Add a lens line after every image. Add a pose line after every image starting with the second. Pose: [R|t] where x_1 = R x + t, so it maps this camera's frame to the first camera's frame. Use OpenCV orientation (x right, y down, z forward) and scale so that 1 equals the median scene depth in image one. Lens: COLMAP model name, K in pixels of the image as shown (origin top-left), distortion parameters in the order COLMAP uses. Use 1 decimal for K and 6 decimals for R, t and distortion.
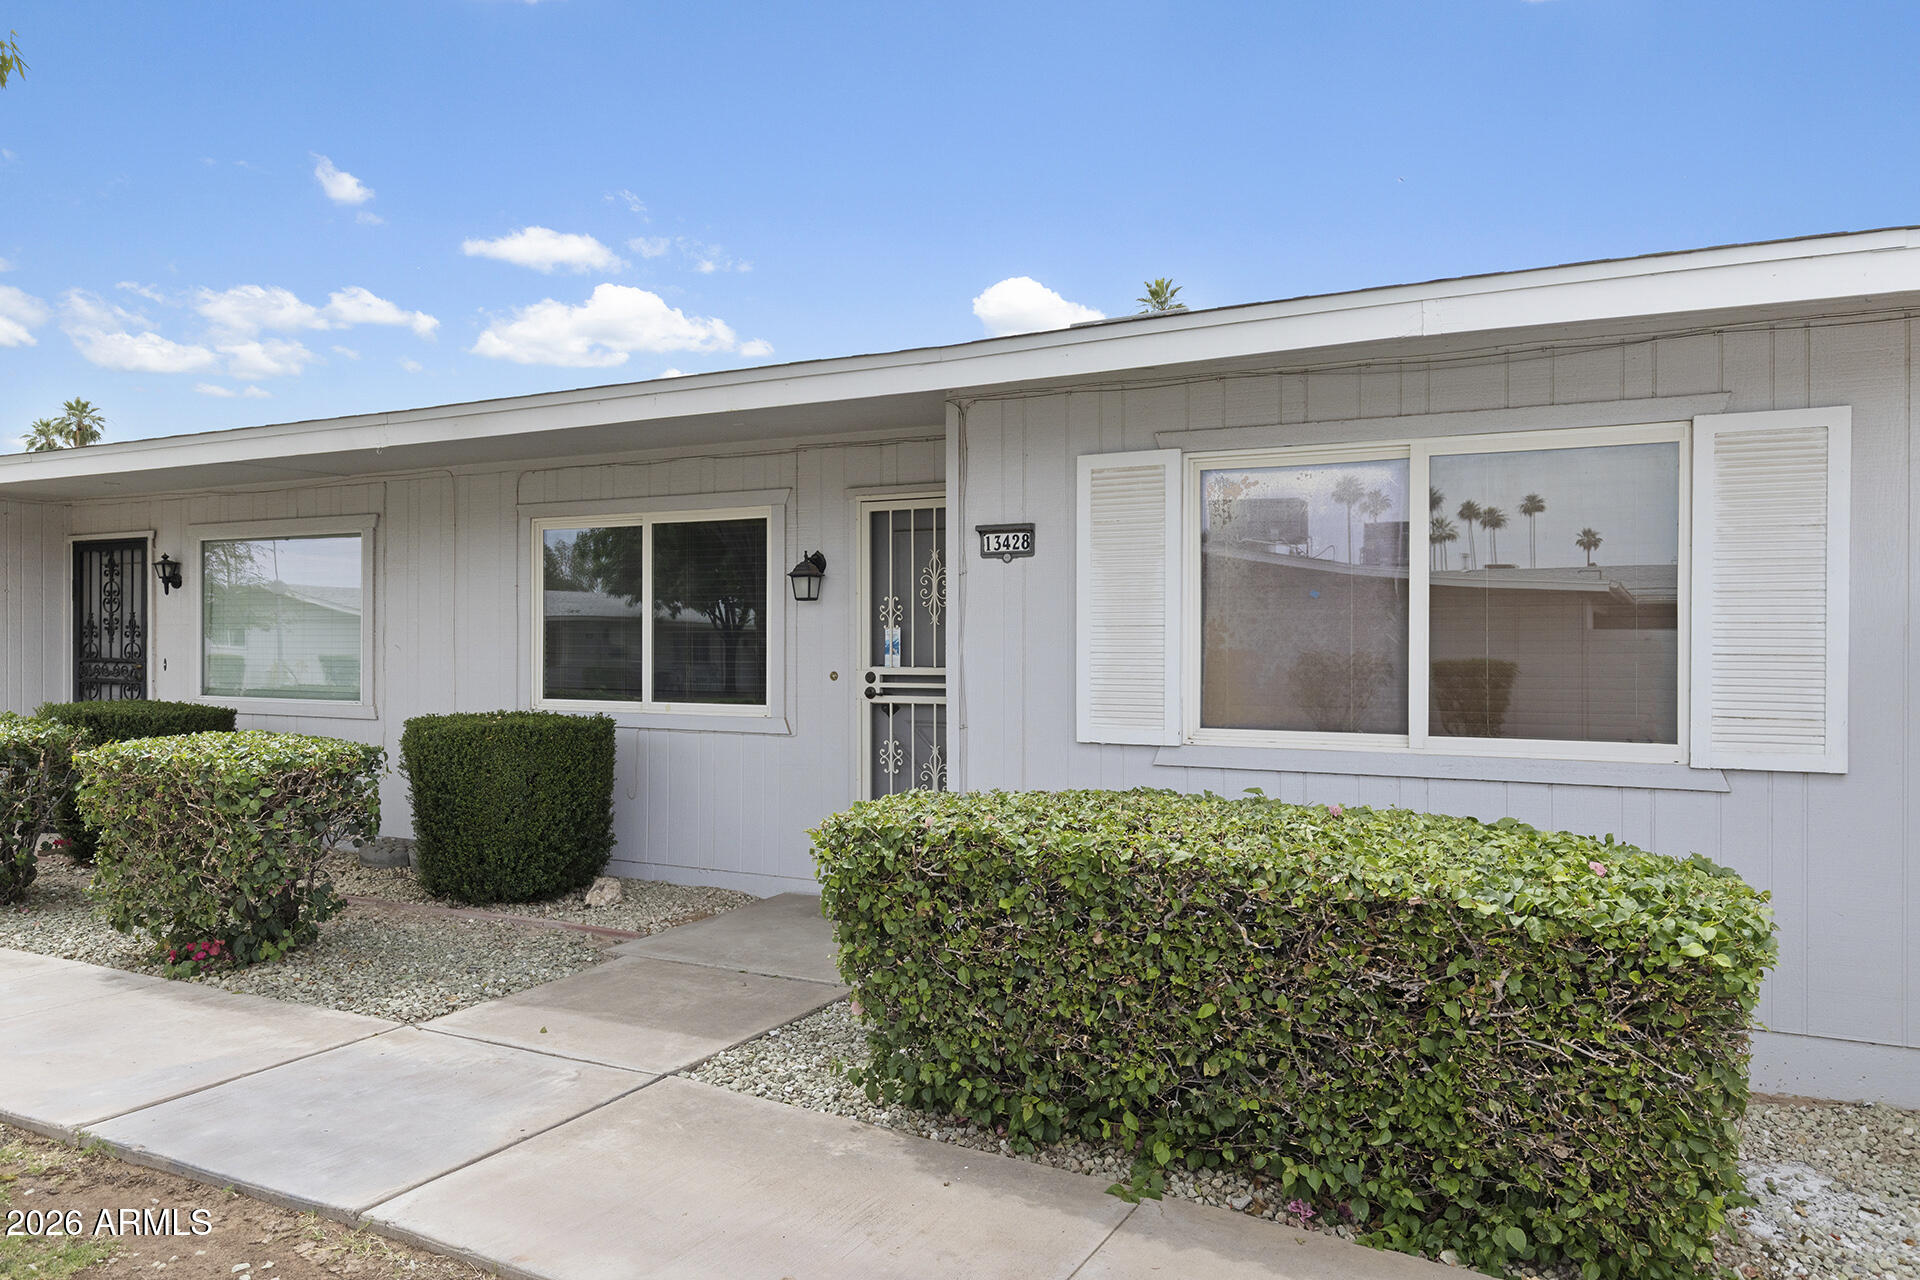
lens RADIAL K [[1366.6, 0, 892.2], [0, 1366.6, 626.8], [0, 0, 1]] dist [0.003313, 0.006725]
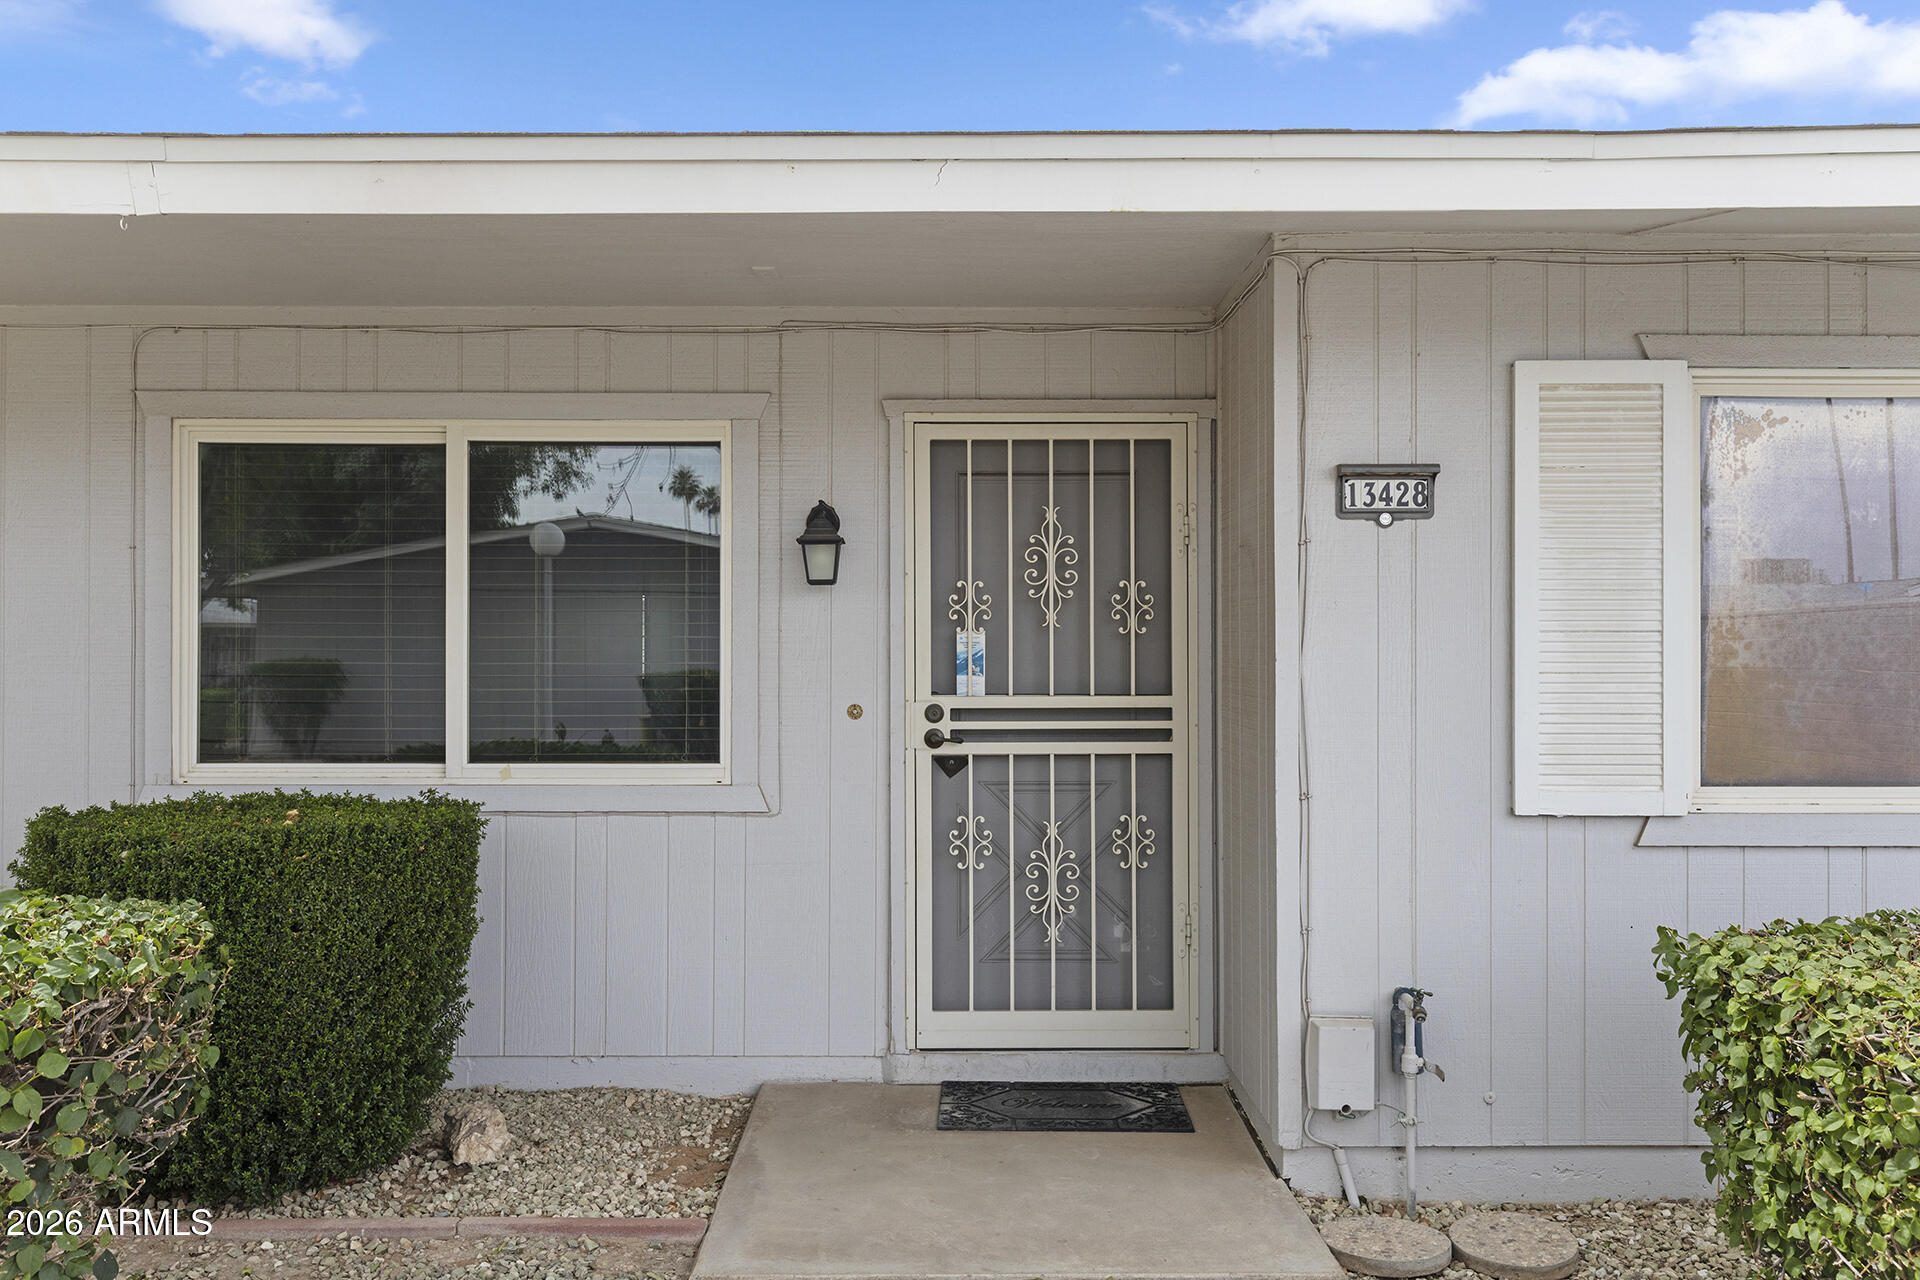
lens RADIAL K [[1560.0, 0, 928.4], [0, 1560.0, 640.9], [0, 0, 1]] dist [0.002804, 0.008110]
pose [[0.872455, 0.000246, 0.488694, -0.458493], [-0.004277, 0.999965, 0.007133, -0.000043], [-0.488676, -0.008313, 0.872426, 0.511558]]
